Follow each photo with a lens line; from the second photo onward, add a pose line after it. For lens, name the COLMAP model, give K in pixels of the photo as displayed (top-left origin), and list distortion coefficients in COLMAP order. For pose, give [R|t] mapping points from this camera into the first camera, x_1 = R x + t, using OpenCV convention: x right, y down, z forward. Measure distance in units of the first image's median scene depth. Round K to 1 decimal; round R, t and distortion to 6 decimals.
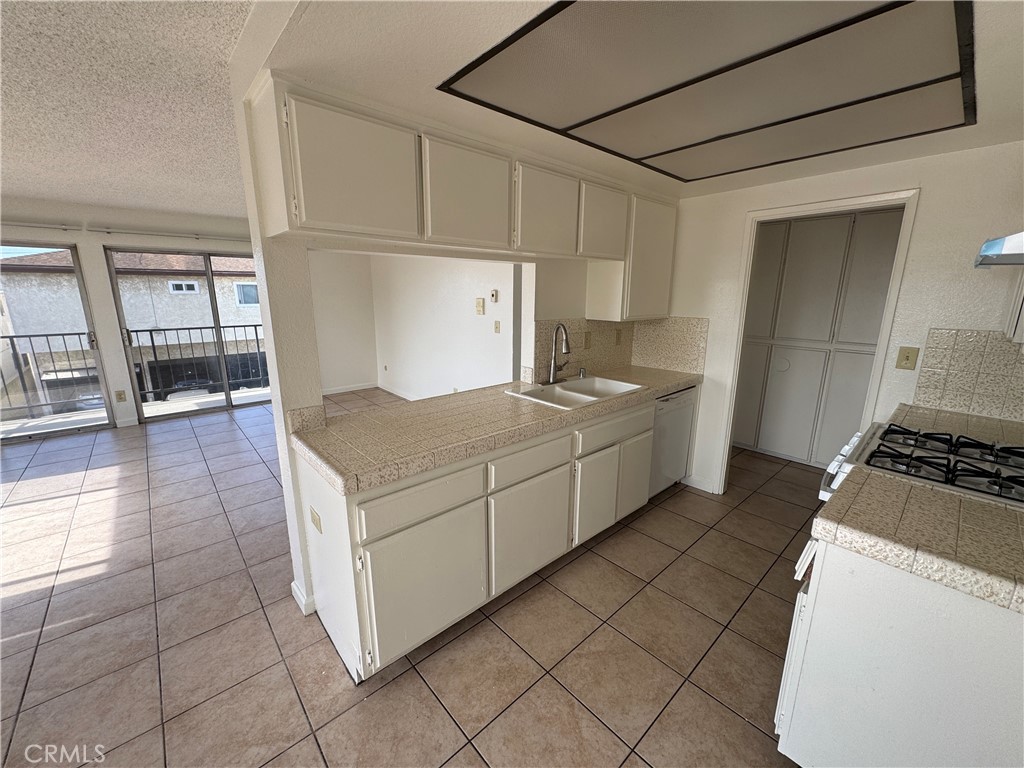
lens RADIAL K [[409.3, 0, 511.8], [0, 409.3, 383.4], [0, 0, 1]] dist [-0.000623, -0.000492]
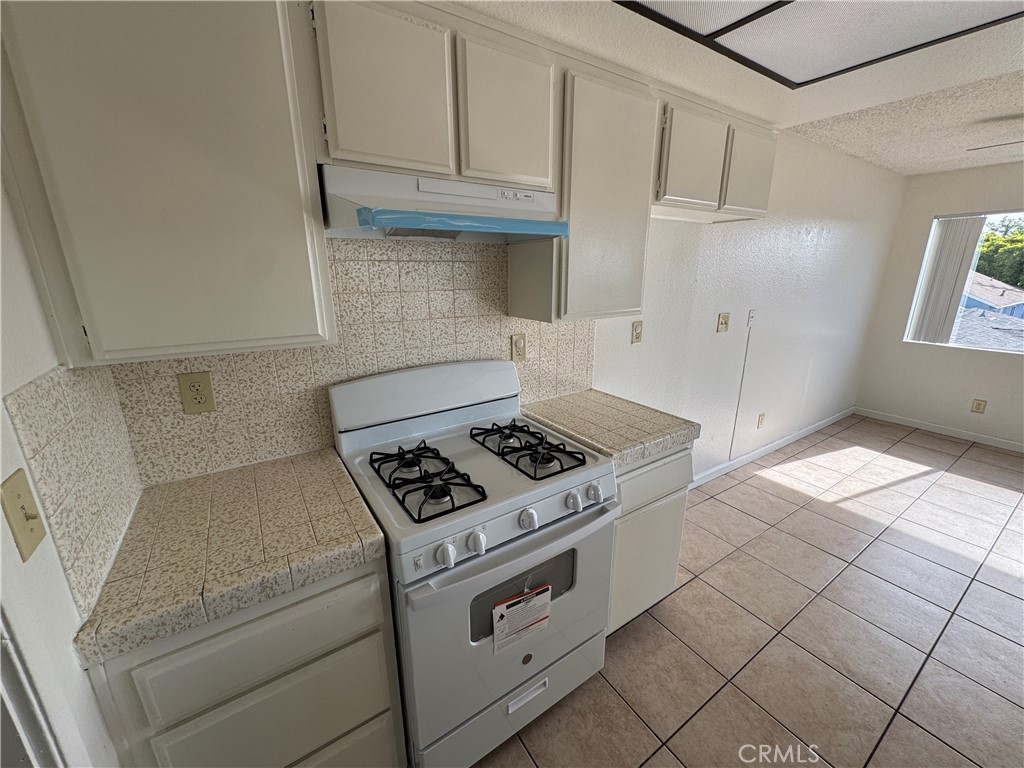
lens RADIAL K [[409.3, 0, 510.2], [0, 409.3, 385.2], [0, 0, 1]] dist [-0.000623, -0.000492]
pose [[-0.988073, -0.045344, 0.147158, 0.447230], [0.030434, 0.879305, 0.475285, -0.195910], [-0.150948, 0.474095, -0.867438, 0.857016]]
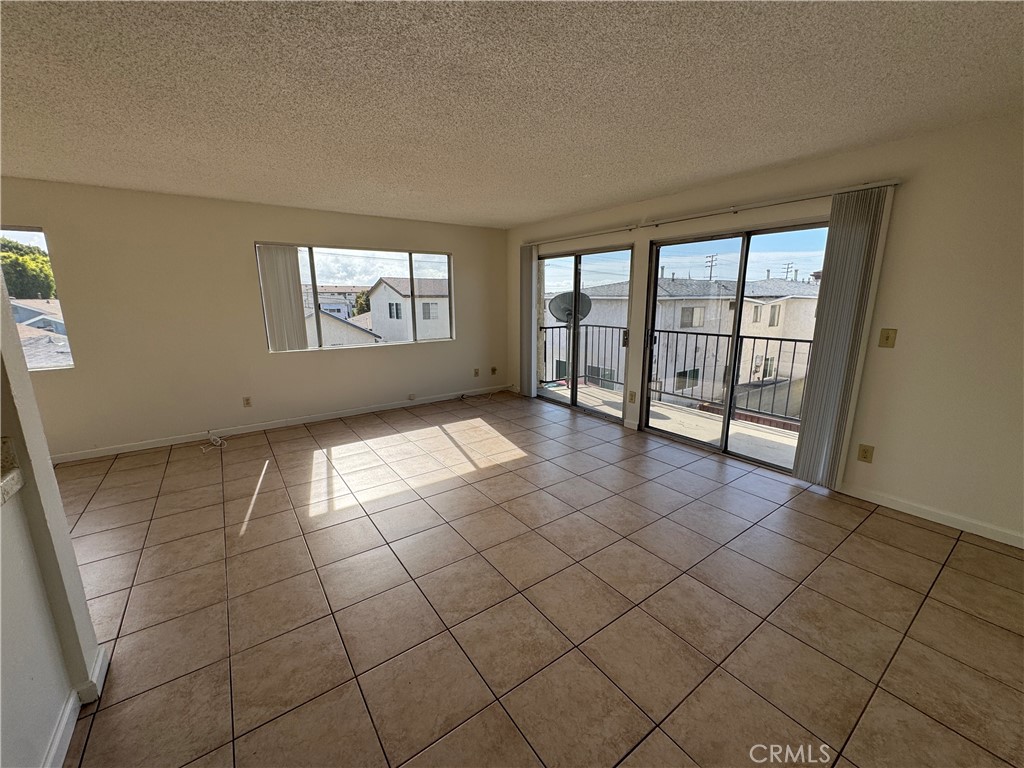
lens RADIAL K [[409.3, 0, 512.4], [0, 409.3, 385.8], [0, 0, 1]] dist [-0.000623, -0.000492]
pose [[-0.102953, 0.206562, -0.973002, 0.027356], [-0.217012, 0.949971, 0.224635, -0.226239], [0.970725, 0.234280, -0.052976, 1.141215]]
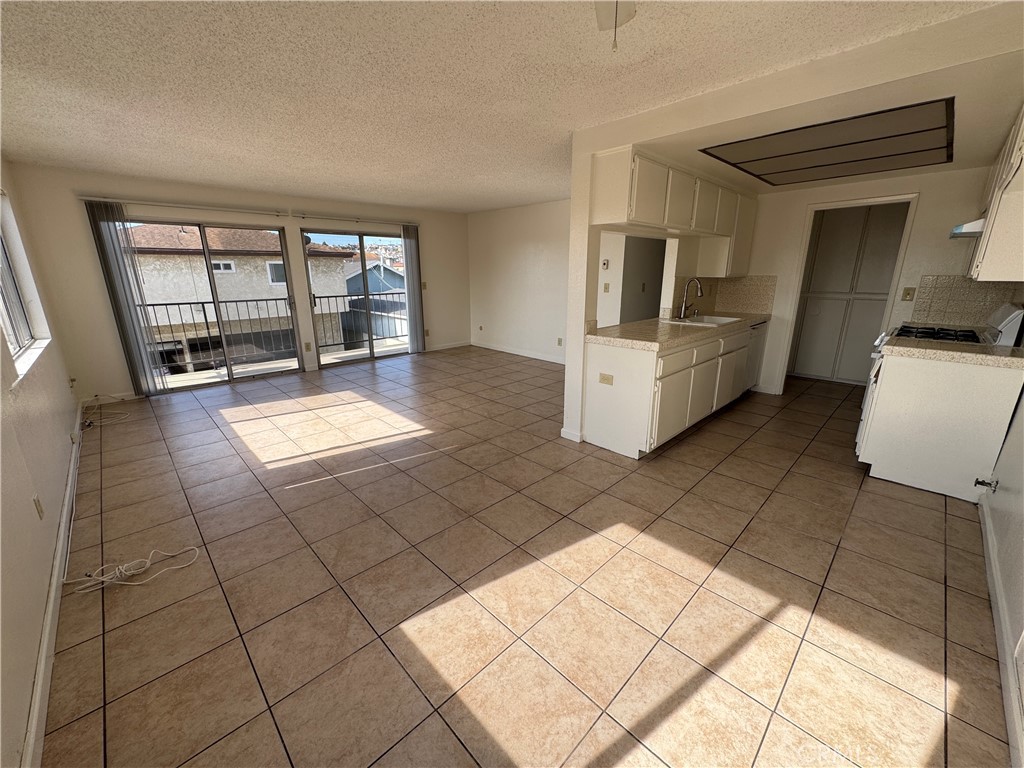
lens RADIAL K [[409.3, 0, 511.5], [0, 409.3, 384.3], [0, 0, 1]] dist [-0.000623, -0.000492]
pose [[0.998979, -0.020623, 0.040200, -0.550314], [0.018608, 0.998582, 0.049874, 0.142860], [-0.041172, -0.049075, 0.997946, -0.470346]]
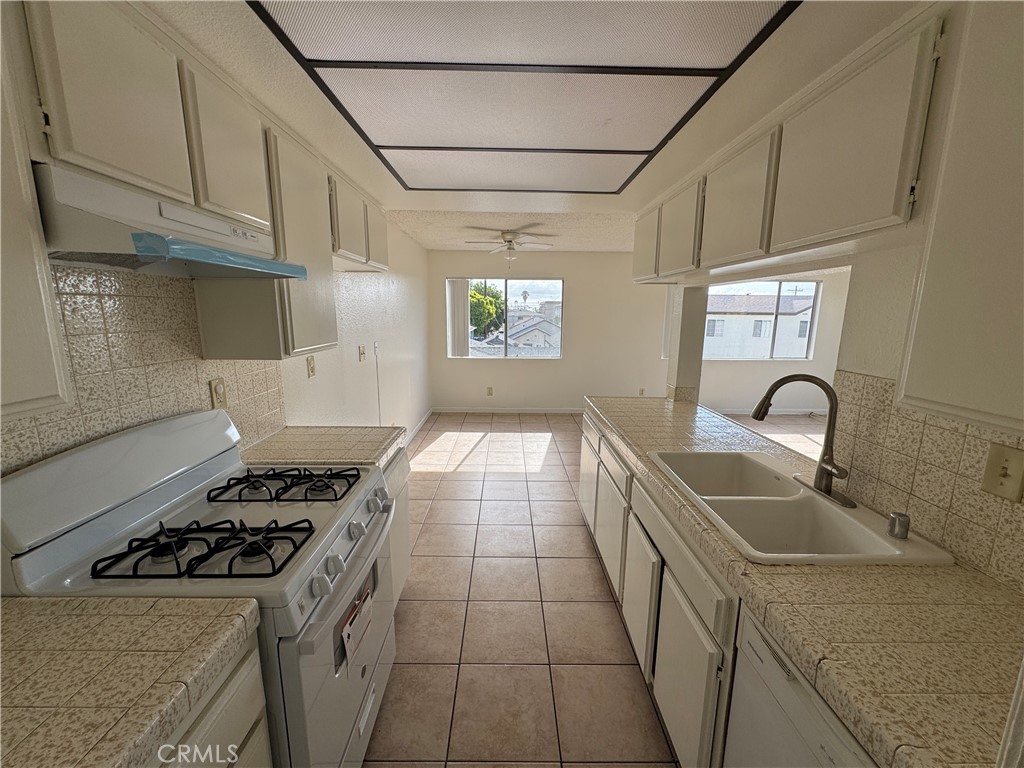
lens RADIAL K [[409.3, 0, 512.0], [0, 409.3, 385.6], [0, 0, 1]] dist [-0.000623, -0.000492]
pose [[-0.661657, 0.124238, -0.739442, 0.665312], [-0.175072, 0.933320, 0.313469, -0.201951], [0.729081, 0.336865, -0.595787, 0.899467]]
